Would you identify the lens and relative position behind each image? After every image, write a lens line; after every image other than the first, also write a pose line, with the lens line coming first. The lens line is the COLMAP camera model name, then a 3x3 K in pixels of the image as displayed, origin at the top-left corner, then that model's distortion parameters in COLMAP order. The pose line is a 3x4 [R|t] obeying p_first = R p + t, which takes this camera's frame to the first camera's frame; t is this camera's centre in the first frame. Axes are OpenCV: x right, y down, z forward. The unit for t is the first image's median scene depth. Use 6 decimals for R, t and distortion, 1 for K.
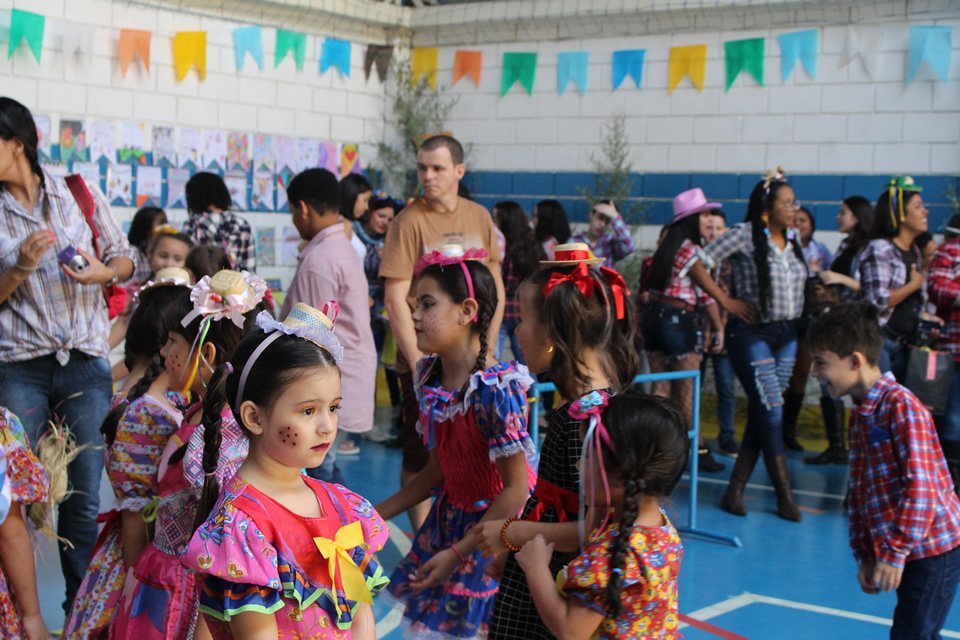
lens RADIAL K [[1676.6, 0, 480.0], [0, 1676.6, 320.0], [0, 0, 1]] dist [0.005985, 0.119516]
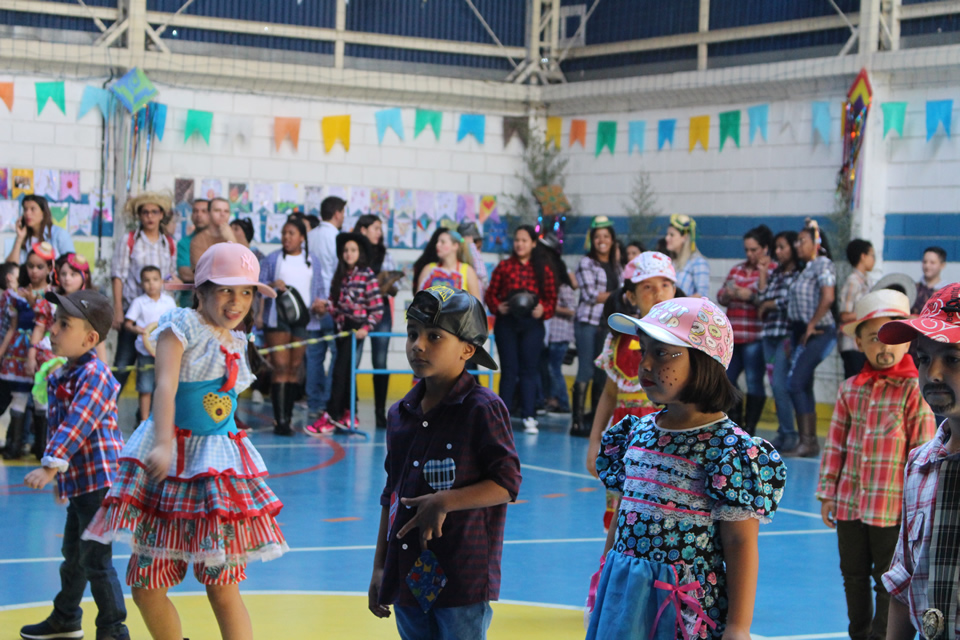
lens RADIAL K [[2340.7, 0, 480.0], [0, 2340.7, 320.0], [0, 0, 1]] dist [0.040168, 0.068558]
pose [[0.933812, 0.006078, -0.357712, 0.585180], [-0.022718, 0.998845, -0.042335, 0.067367], [0.357041, 0.047659, 0.932872, -0.683585]]
